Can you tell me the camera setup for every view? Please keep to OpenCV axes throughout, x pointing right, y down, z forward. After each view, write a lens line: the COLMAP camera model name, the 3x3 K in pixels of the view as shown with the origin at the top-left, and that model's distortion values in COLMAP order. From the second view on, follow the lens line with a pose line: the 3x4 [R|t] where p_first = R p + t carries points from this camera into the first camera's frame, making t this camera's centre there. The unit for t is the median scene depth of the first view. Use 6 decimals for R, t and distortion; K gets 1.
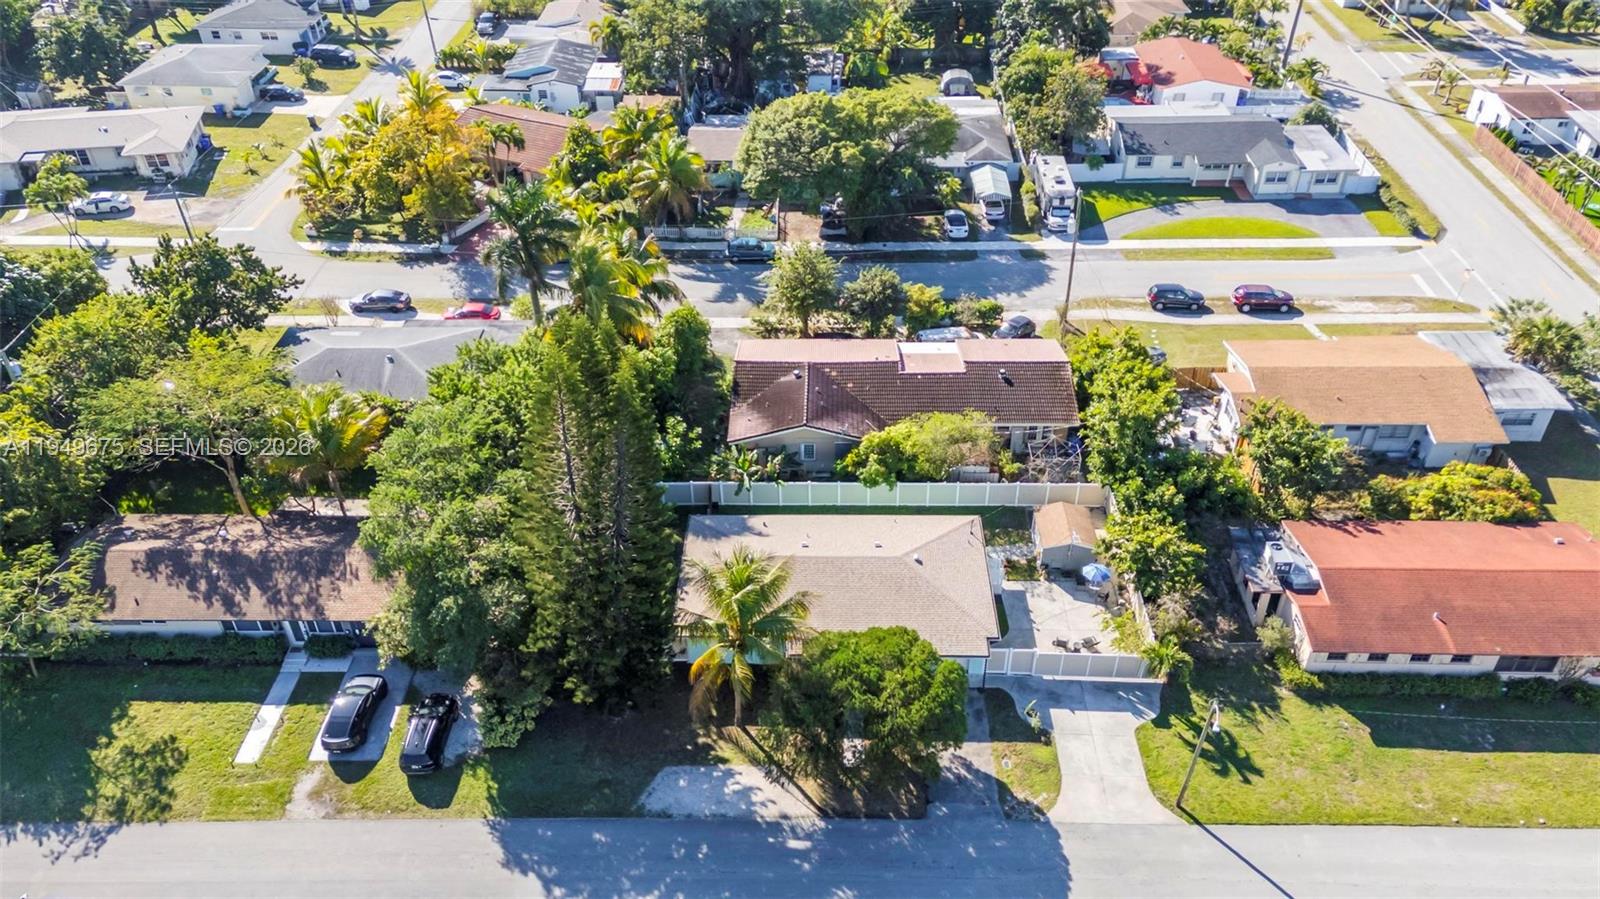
lens RADIAL K [[1153.2, 0, 805.2], [0, 1153.2, 445.3], [0, 0, 1]] dist [0.068246, -0.007704]
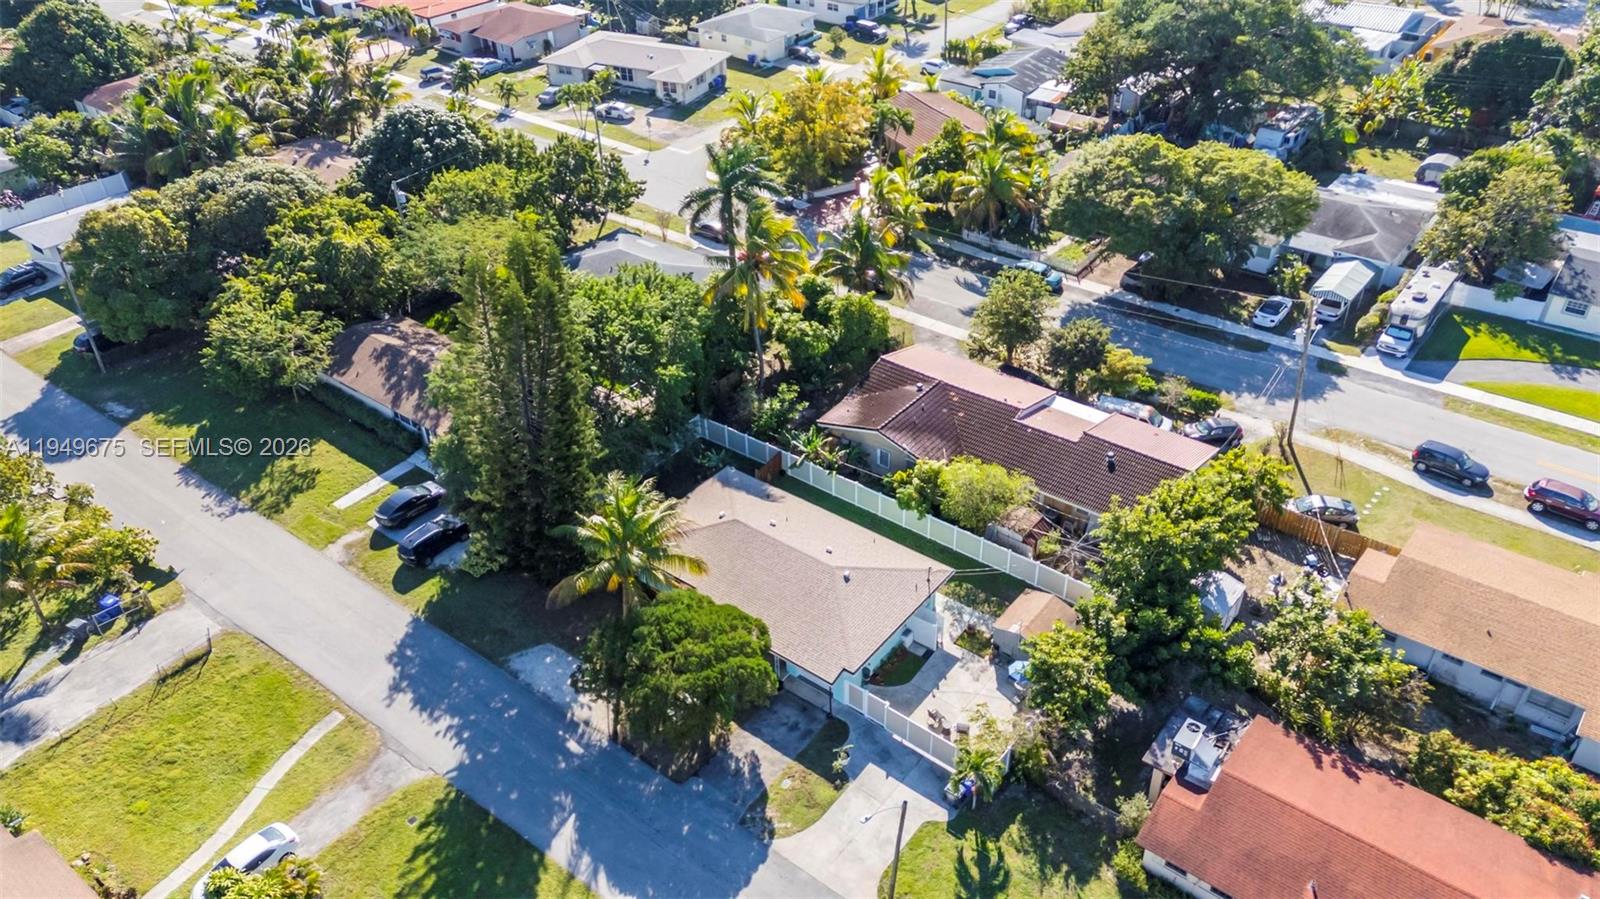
lens RADIAL K [[1153.2, 0, 813.1], [0, 1153.2, 448.7], [0, 0, 1]] dist [0.068246, -0.007704]
pose [[0.803771, 0.340278, -0.488019, 0.504530], [-0.342846, 0.935309, 0.087487, -0.079399], [0.486219, 0.096996, 0.868437, 0.097892]]
